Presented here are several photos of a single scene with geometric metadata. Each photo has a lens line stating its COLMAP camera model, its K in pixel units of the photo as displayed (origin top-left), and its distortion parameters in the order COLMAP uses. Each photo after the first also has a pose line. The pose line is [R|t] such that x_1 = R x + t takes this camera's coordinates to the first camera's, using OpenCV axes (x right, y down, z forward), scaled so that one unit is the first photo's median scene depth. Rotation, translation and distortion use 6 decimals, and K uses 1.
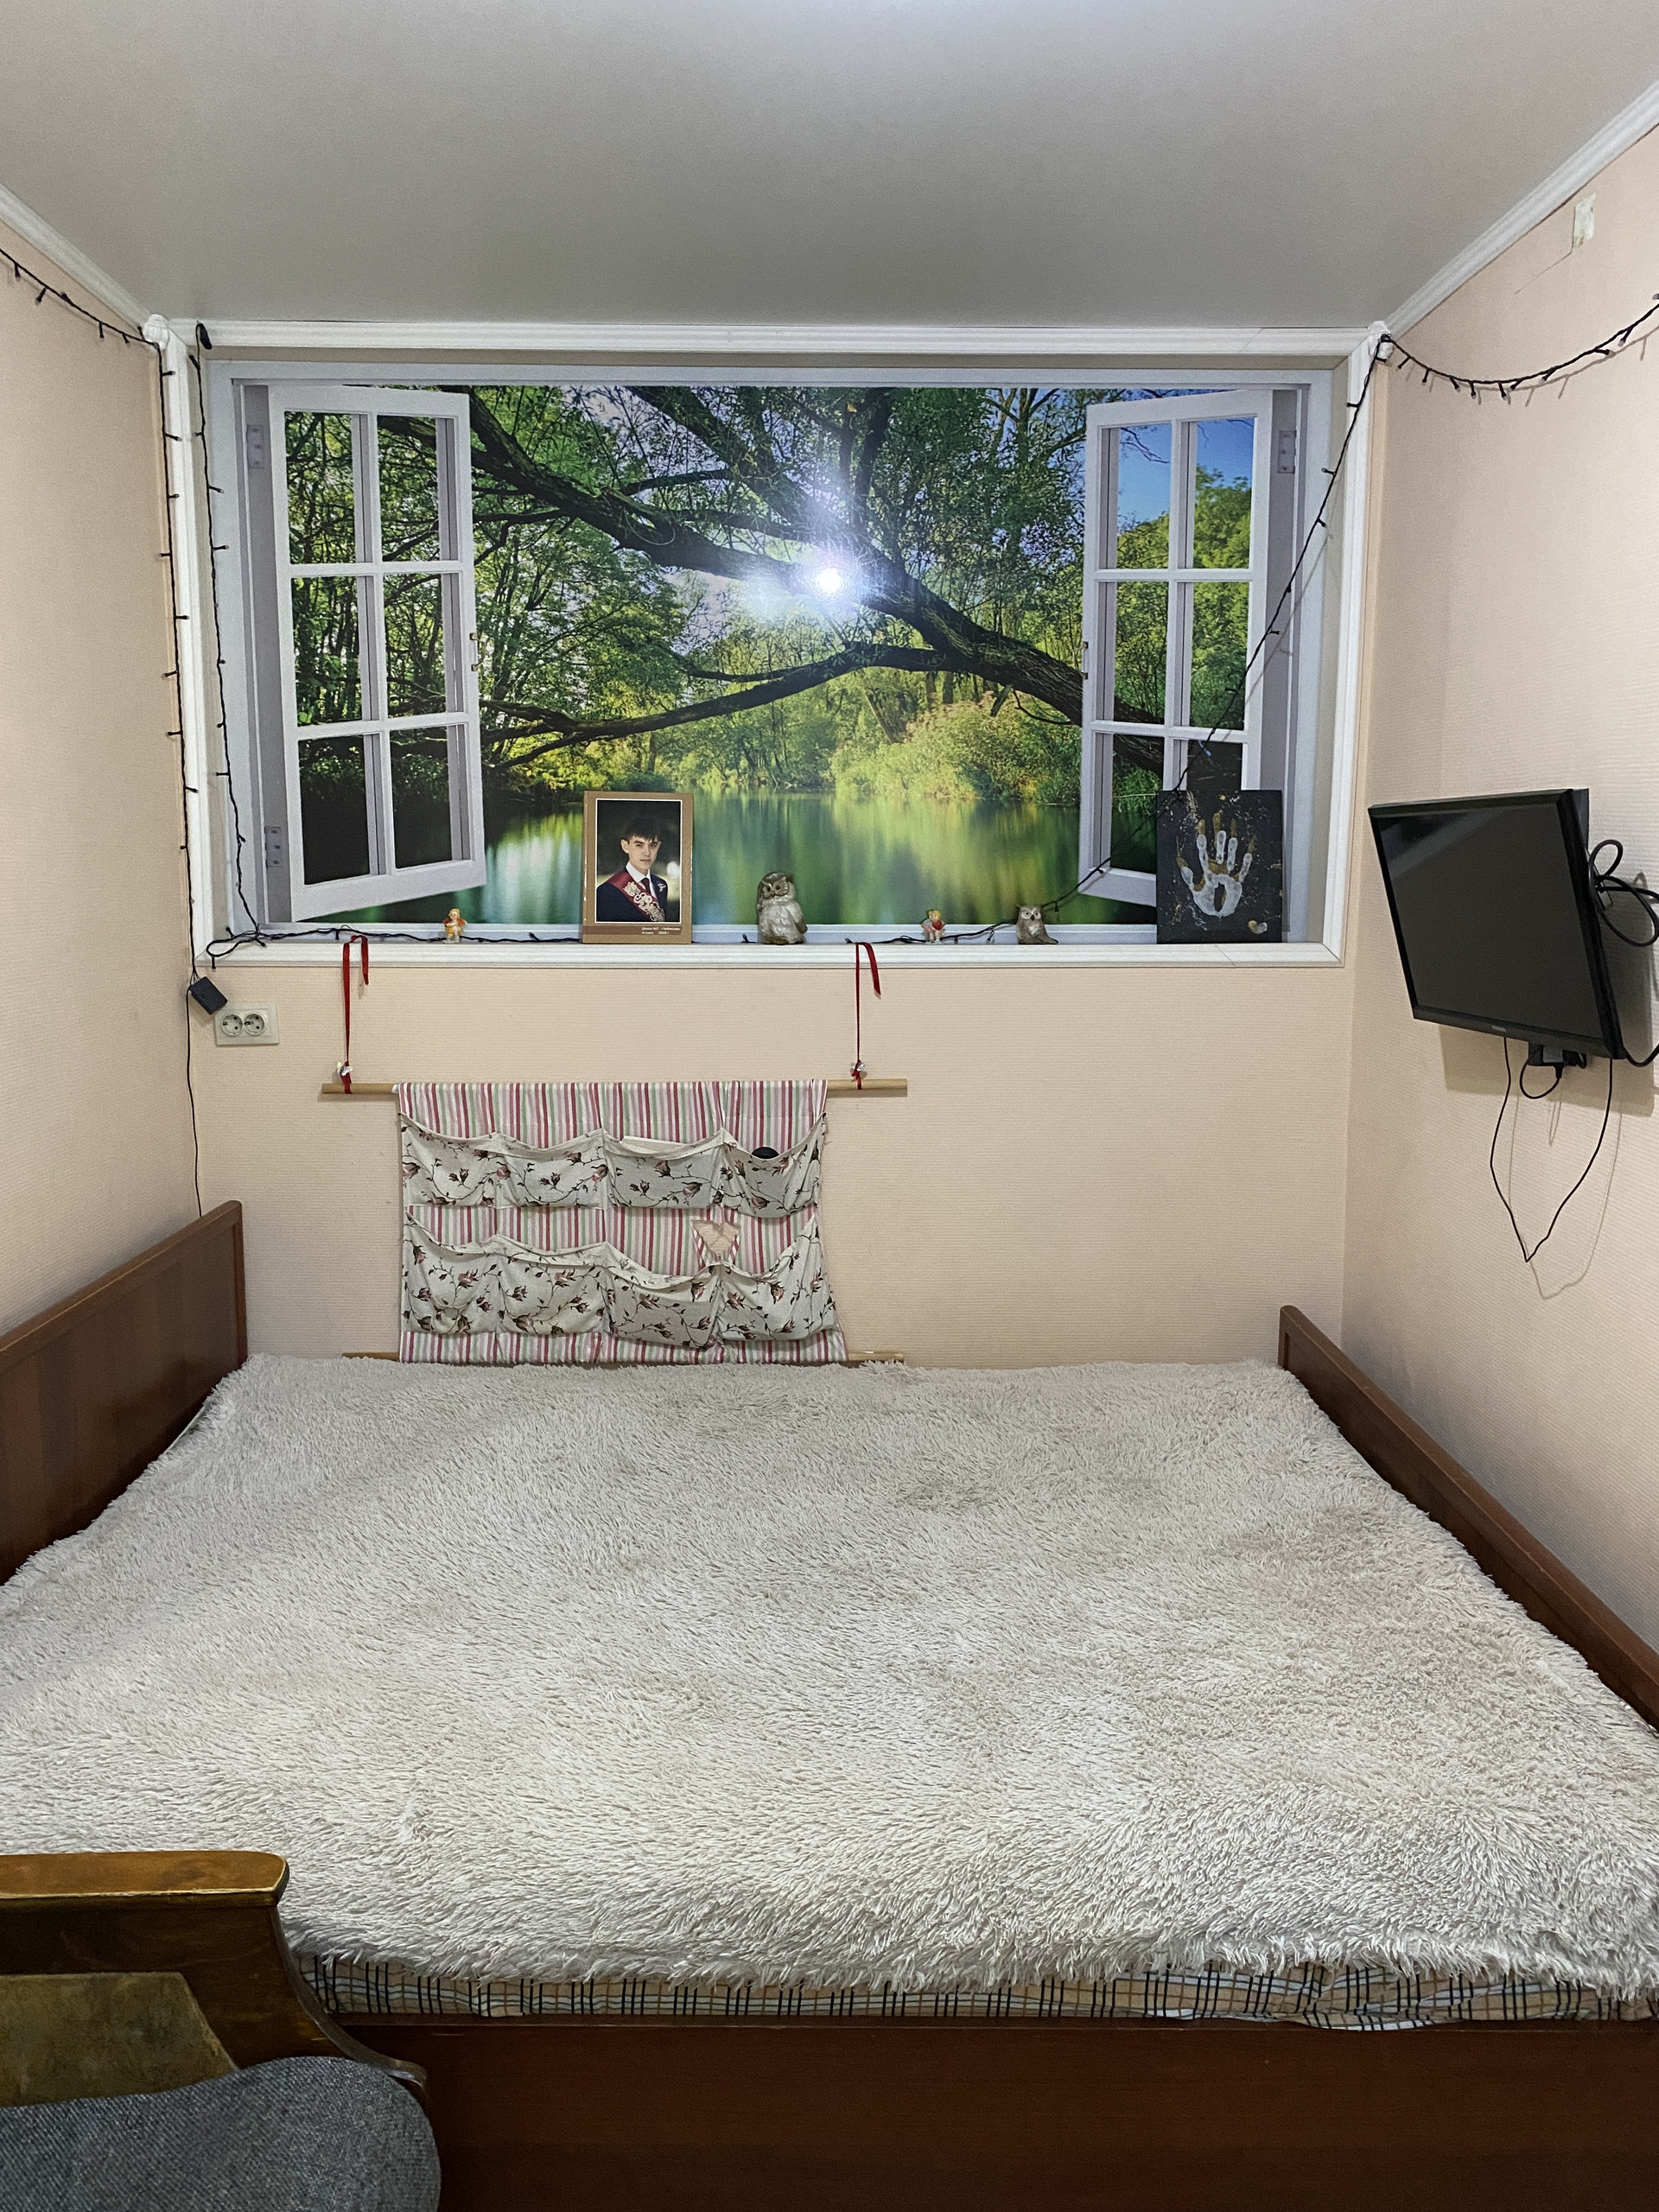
lens RADIAL K [[1686.0, 0, 829.2], [0, 1686.0, 1089.4], [0, 0, 1]] dist [0.038907, -0.050453]
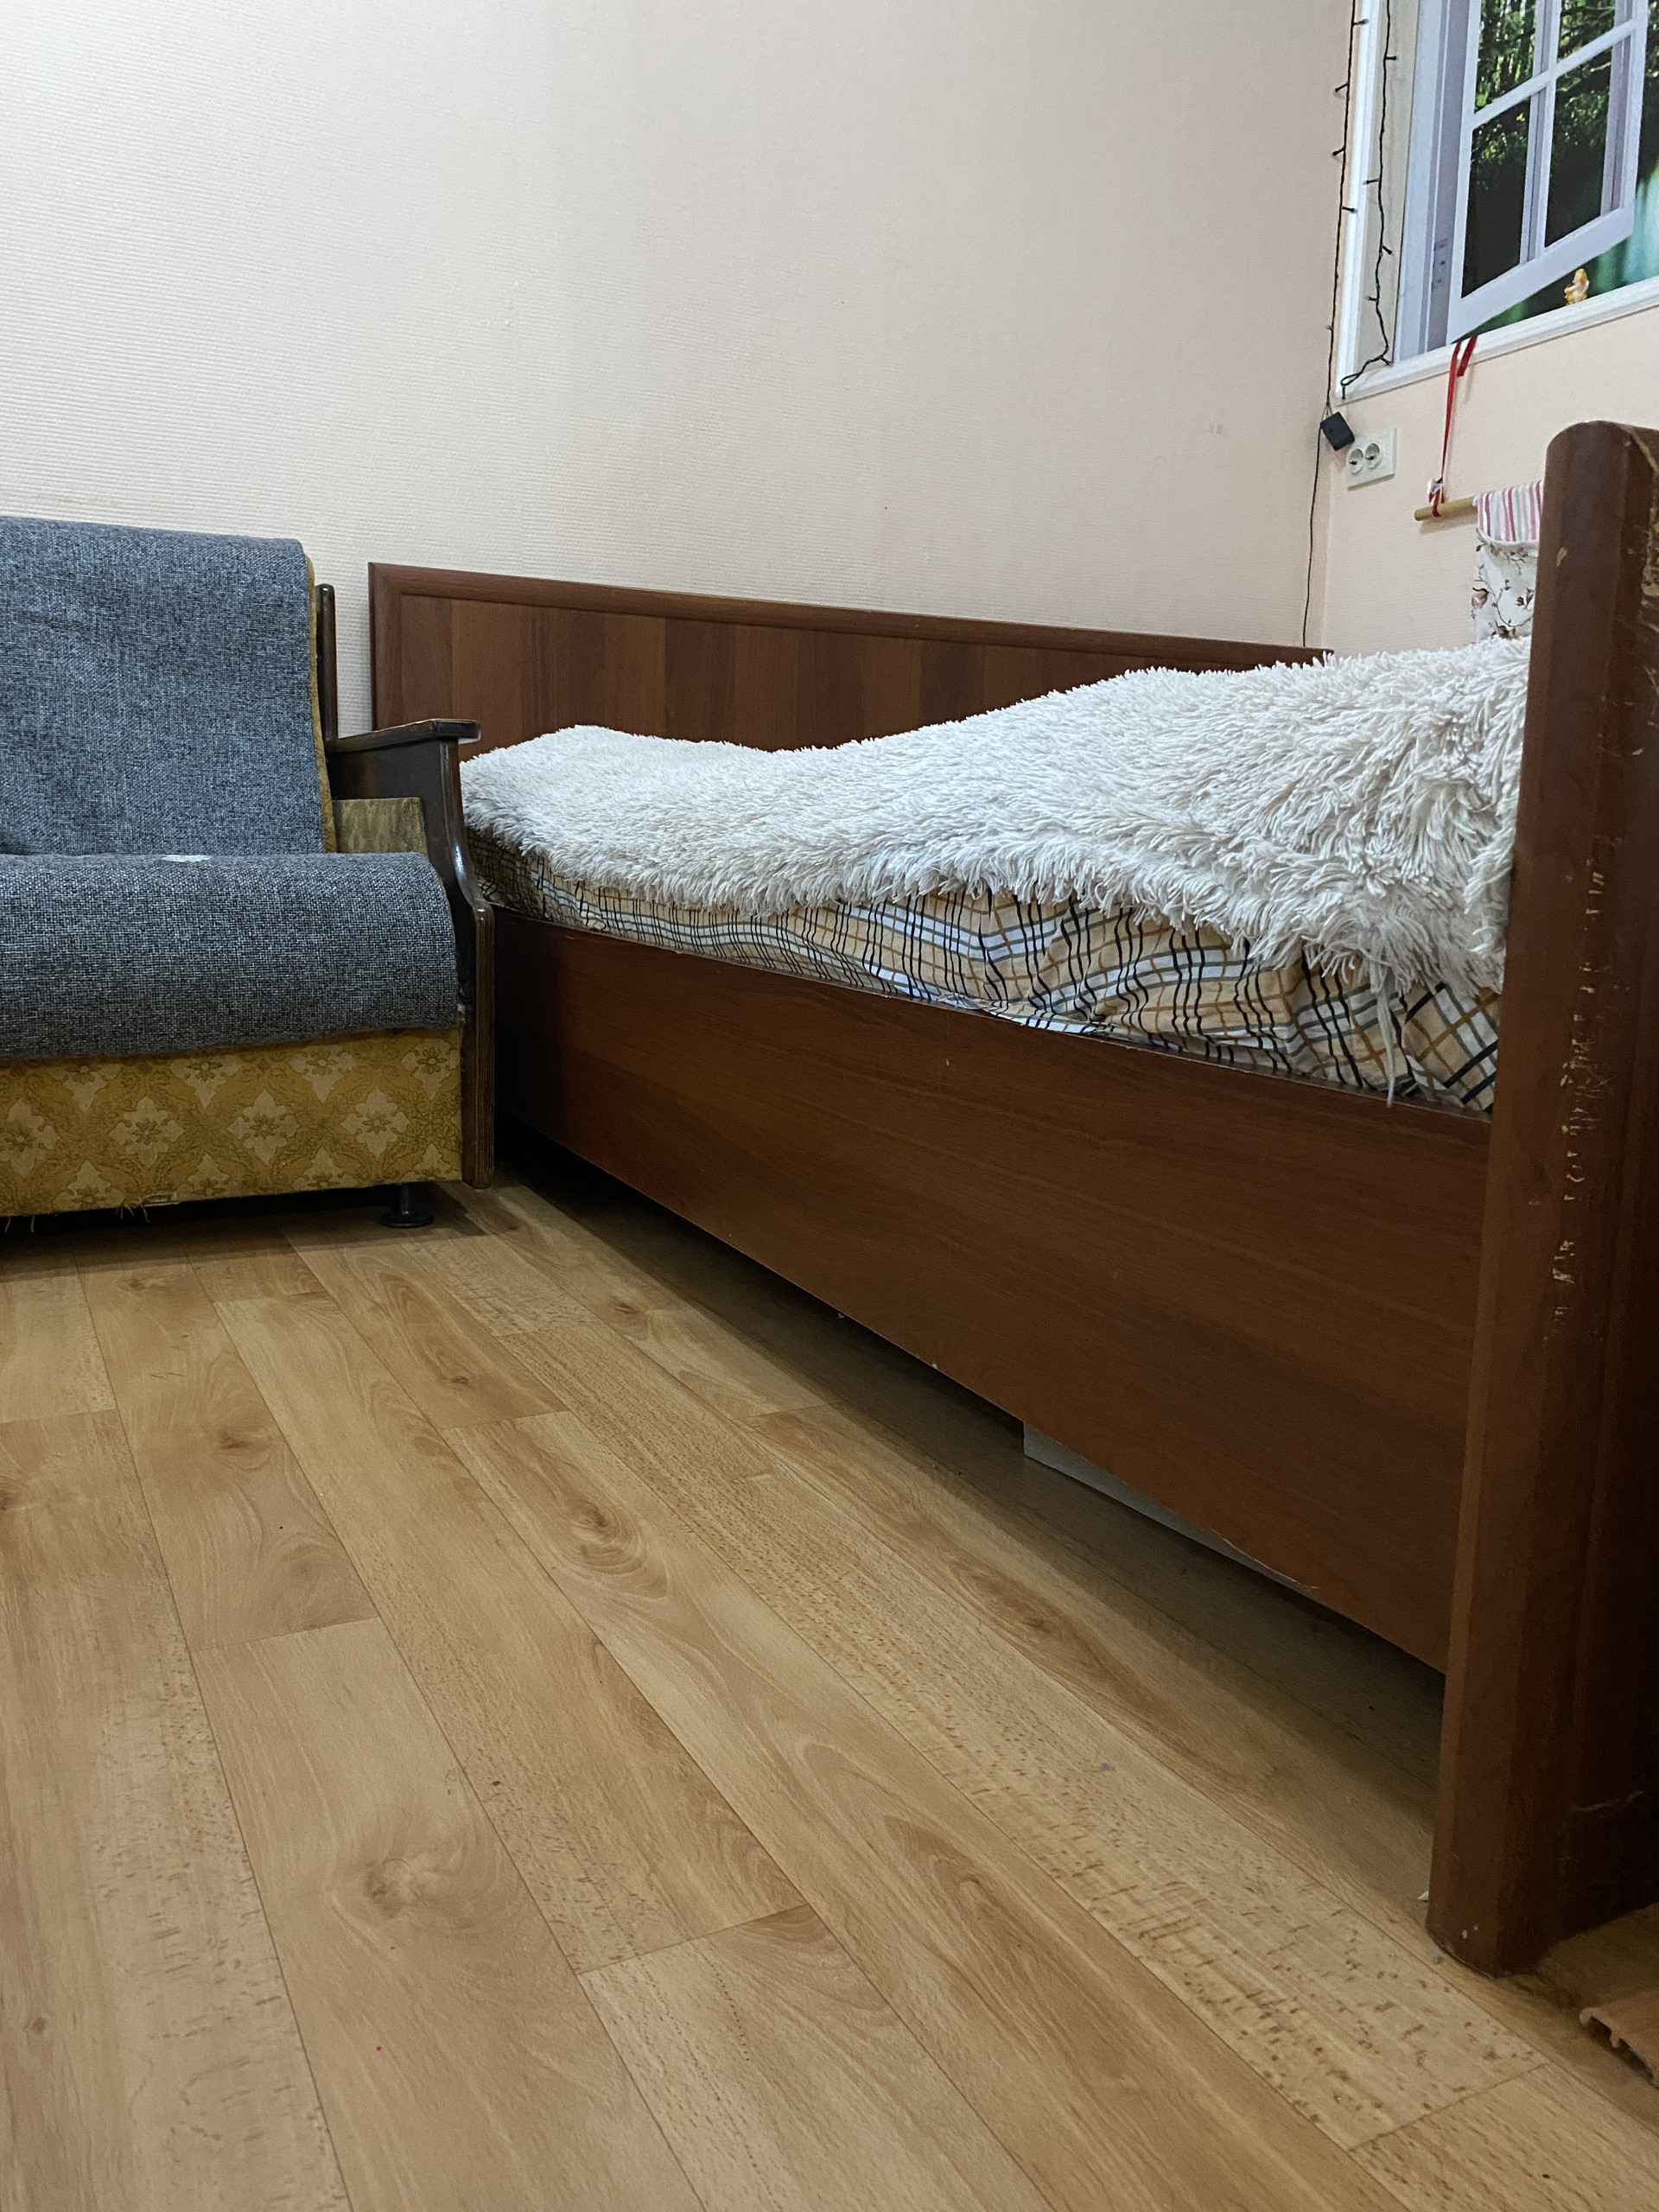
lens RADIAL K [[1686.0, 0, 828.7], [0, 1686.0, 1108.7], [0, 0, 1]] dist [0.038907, -0.050453]
pose [[0.428828, 0.143922, -0.891848, 0.418724], [-0.144653, 0.985429, 0.089470, 0.275227], [0.891730, 0.090641, 0.443398, 0.344367]]
